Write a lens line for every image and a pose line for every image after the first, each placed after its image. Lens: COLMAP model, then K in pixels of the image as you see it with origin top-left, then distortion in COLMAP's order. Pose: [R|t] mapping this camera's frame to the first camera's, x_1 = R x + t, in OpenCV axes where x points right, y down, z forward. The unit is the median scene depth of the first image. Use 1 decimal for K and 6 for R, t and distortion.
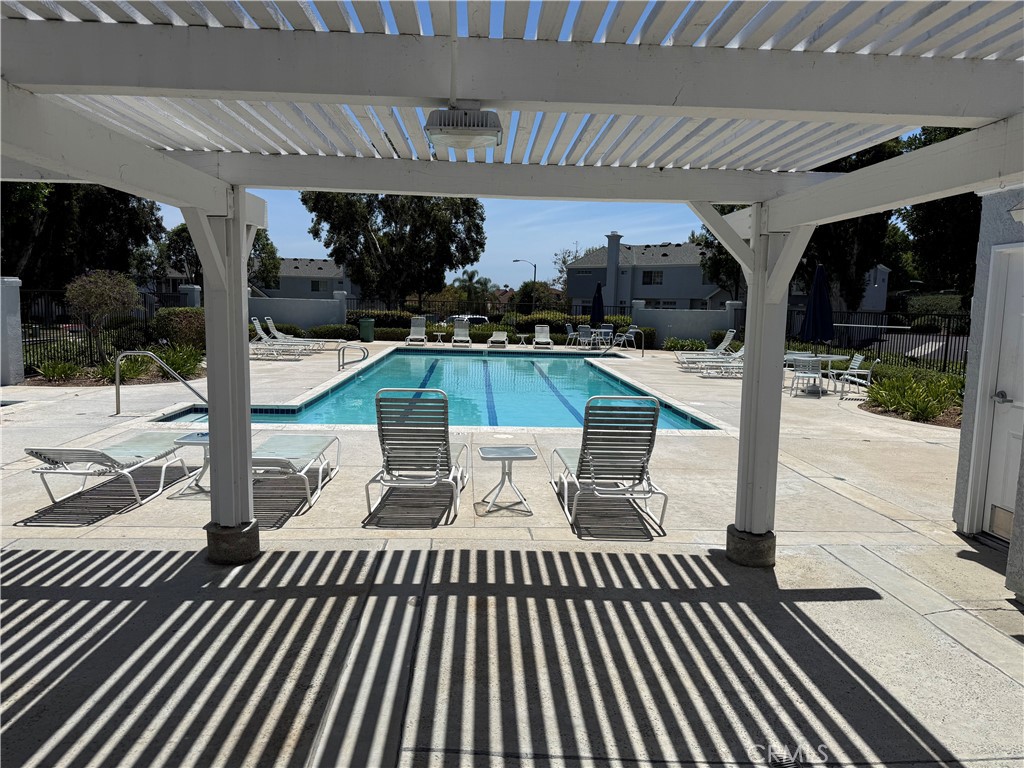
lens RADIAL K [[740.5, 0, 512.0], [0, 740.5, 384.0], [0, 0, 1]] dist [-0.001227, -0.009494]
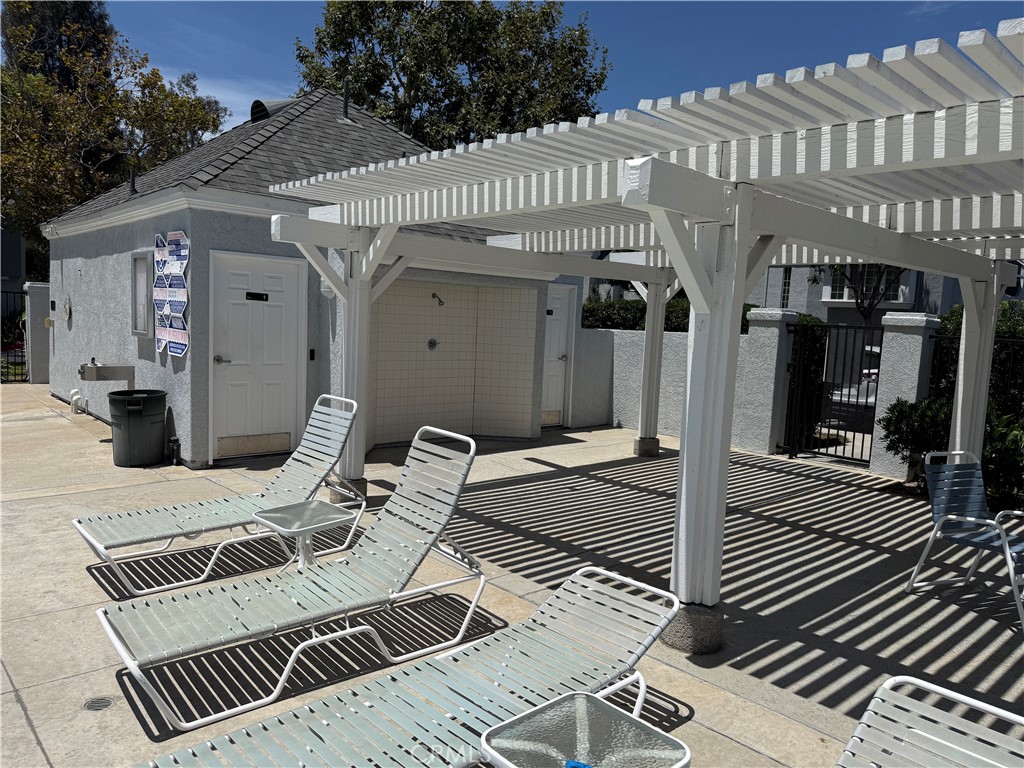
lens RADIAL K [[727.9, 0, 520.9], [0, 727.9, 386.2], [0, 0, 1]] dist [0.058149, -0.108699]
pose [[-0.652360, -0.122778, 0.747898, -0.923515], [0.031130, 0.981618, 0.188299, -0.220009], [-0.757270, 0.146121, -0.636547, 1.815113]]
